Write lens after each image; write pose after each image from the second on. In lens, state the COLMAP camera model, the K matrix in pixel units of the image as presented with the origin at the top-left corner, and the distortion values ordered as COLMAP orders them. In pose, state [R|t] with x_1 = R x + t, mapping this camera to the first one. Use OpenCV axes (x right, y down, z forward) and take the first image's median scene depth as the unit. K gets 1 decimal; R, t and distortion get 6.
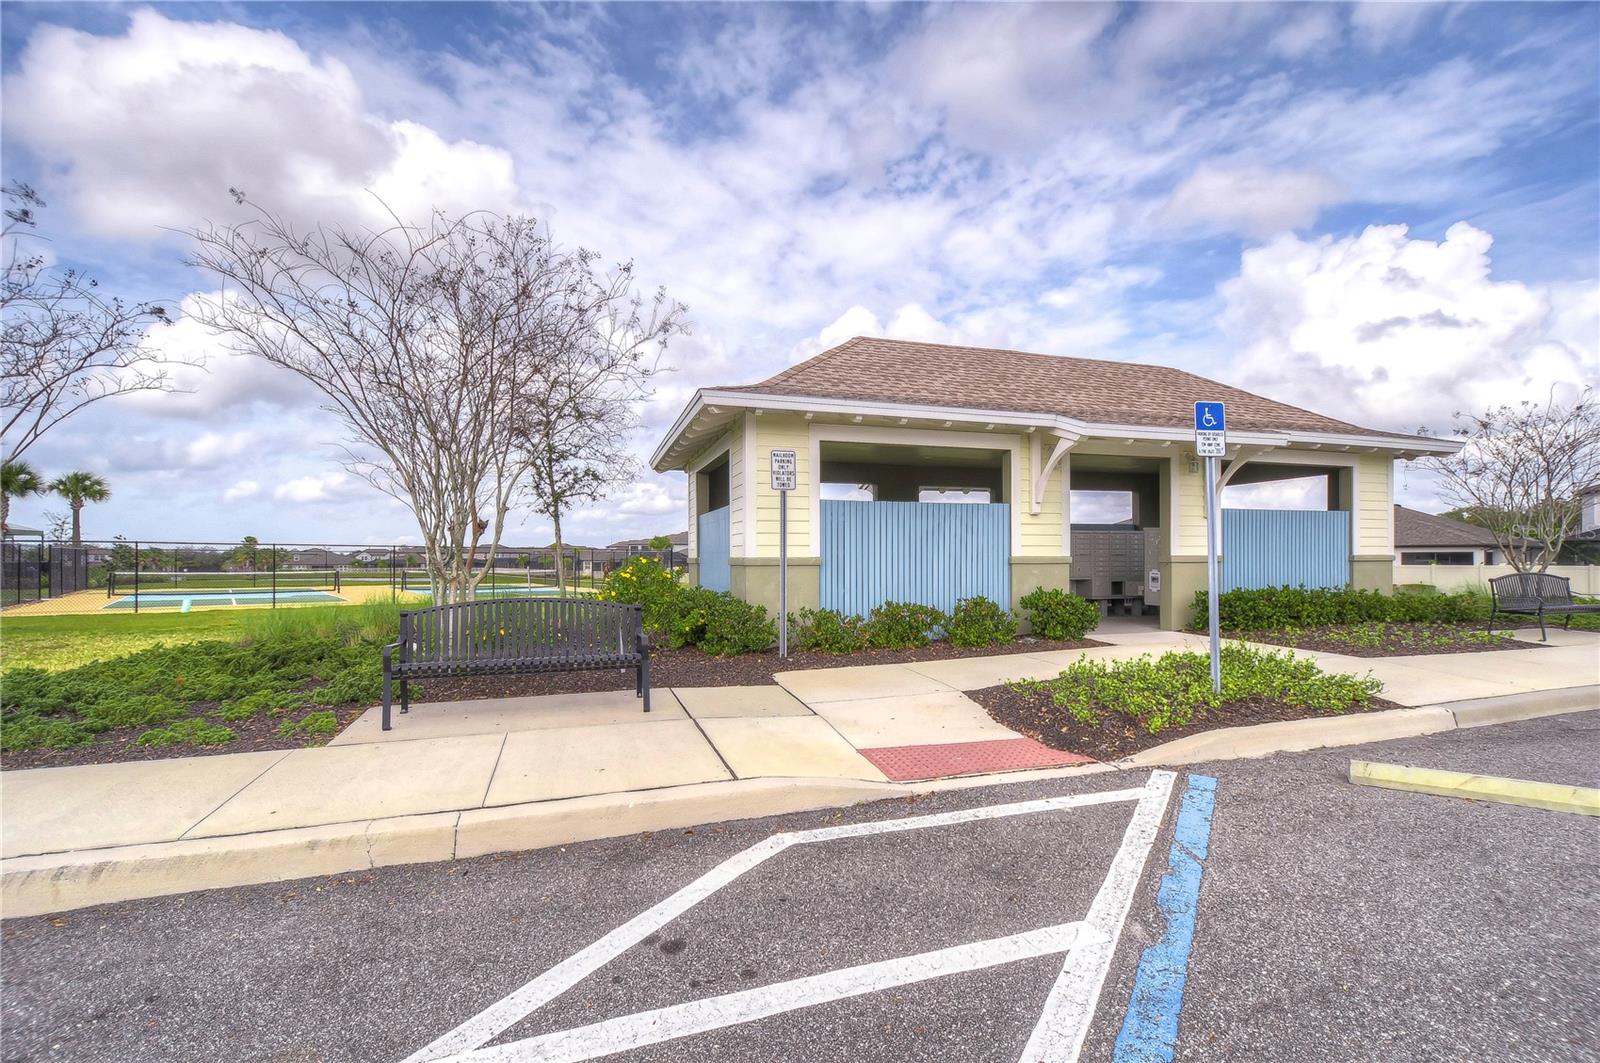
lens RADIAL K [[712.5, 0, 803.2], [0, 712.5, 561.2], [0, 0, 1]] dist [0.000091, -0.000258]
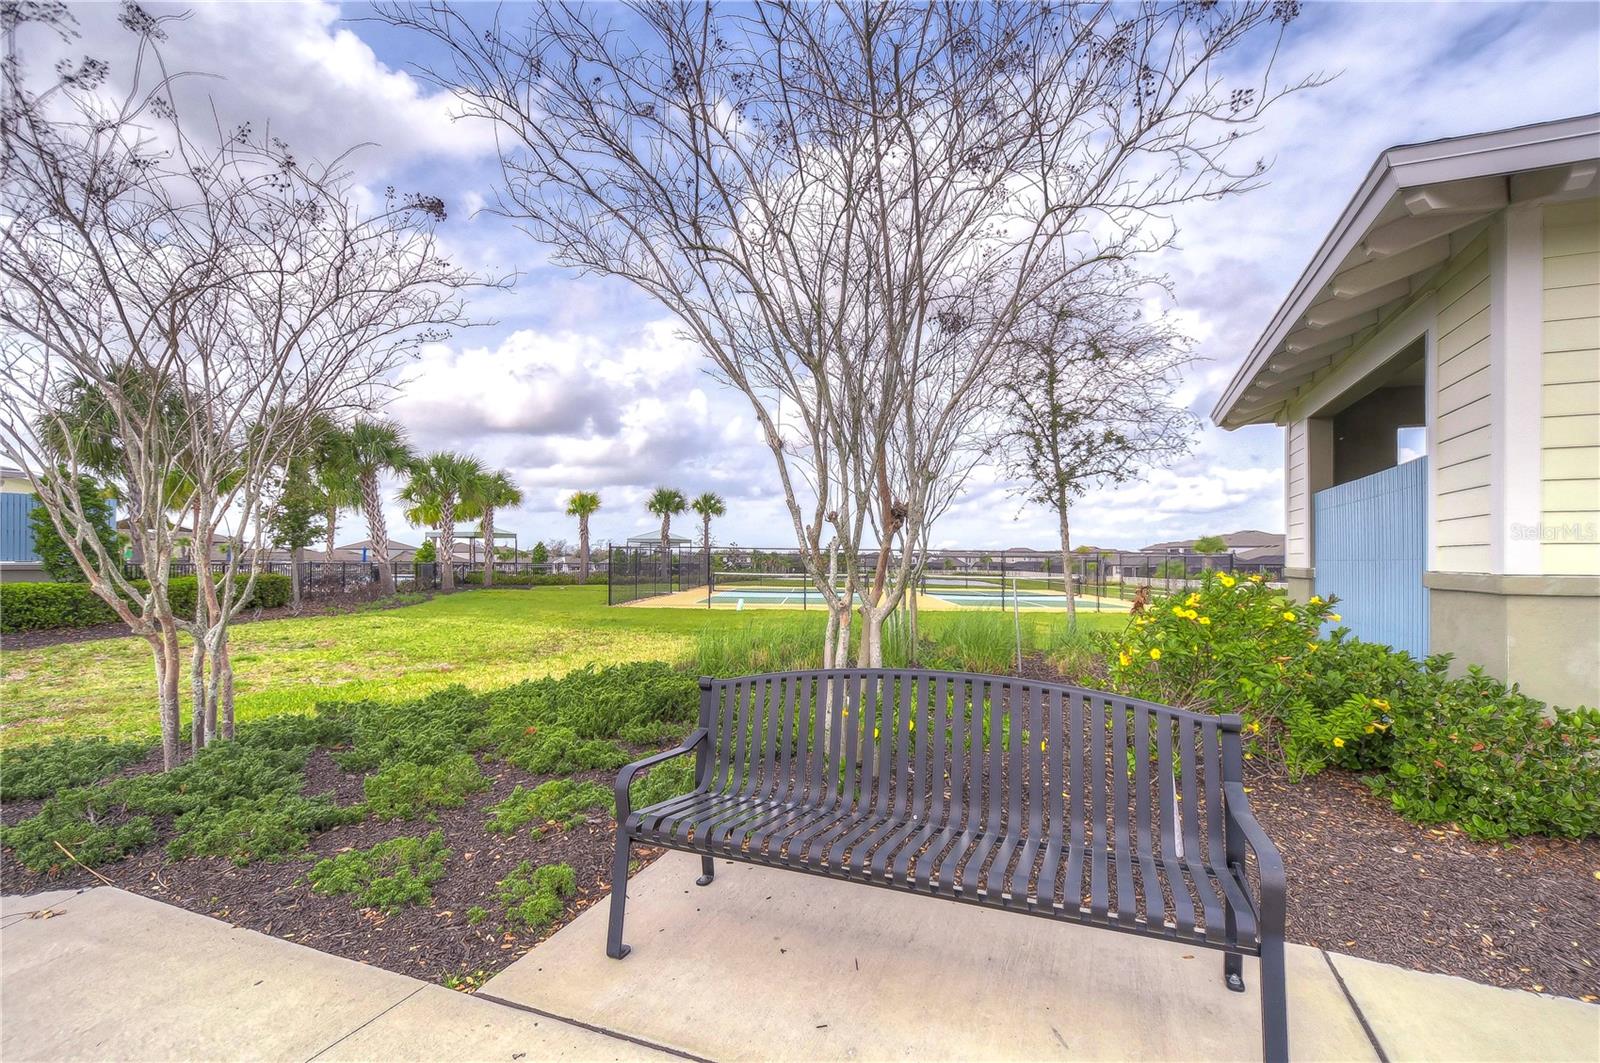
lens RADIAL K [[712.5, 0, 803.2], [0, 712.5, 561.2], [0, 0, 1]] dist [0.000091, -0.000258]
pose [[0.756650, 0.006348, -0.653790, -0.081804], [-0.009605, 0.999953, -0.001407, -0.005535], [0.653750, 0.007344, 0.756675, 0.305974]]
